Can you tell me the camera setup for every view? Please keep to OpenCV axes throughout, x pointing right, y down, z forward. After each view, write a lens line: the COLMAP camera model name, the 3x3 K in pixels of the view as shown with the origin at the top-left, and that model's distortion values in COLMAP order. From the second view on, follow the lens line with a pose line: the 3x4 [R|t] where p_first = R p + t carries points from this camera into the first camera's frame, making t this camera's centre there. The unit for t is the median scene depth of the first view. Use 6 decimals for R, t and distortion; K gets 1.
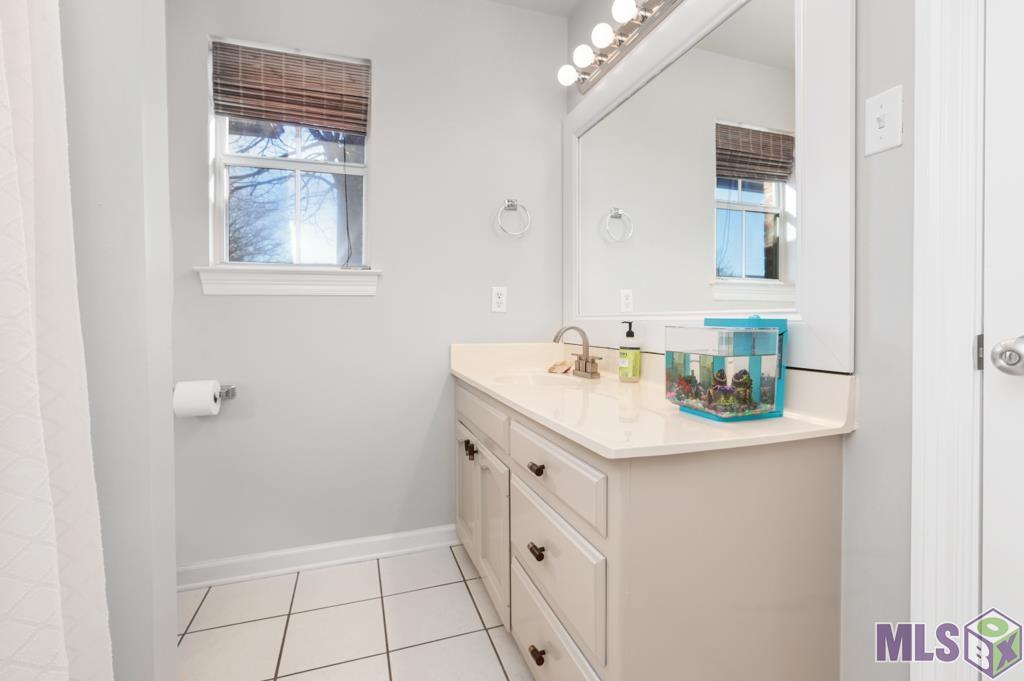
lens RADIAL K [[471.0, 0, 513.1], [0, 471.0, 316.0], [0, 0, 1]] dist [-0.001296, -0.000015]
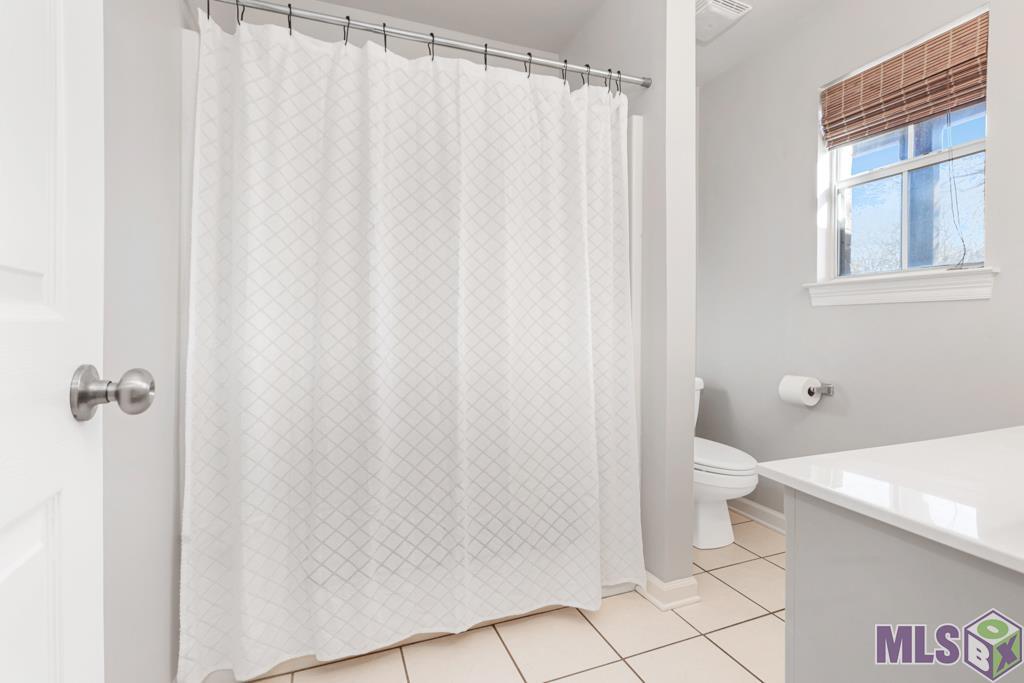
lens RADIAL K [[481.6, 0, 514.9], [0, 481.6, 327.6], [0, 0, 1]] dist [-0.001995, 0.000260]
pose [[0.037341, 0.009457, -0.999258, 0.529962], [-0.002625, 0.999953, 0.009365, -0.000447], [0.999299, 0.002273, 0.037364, 0.181255]]
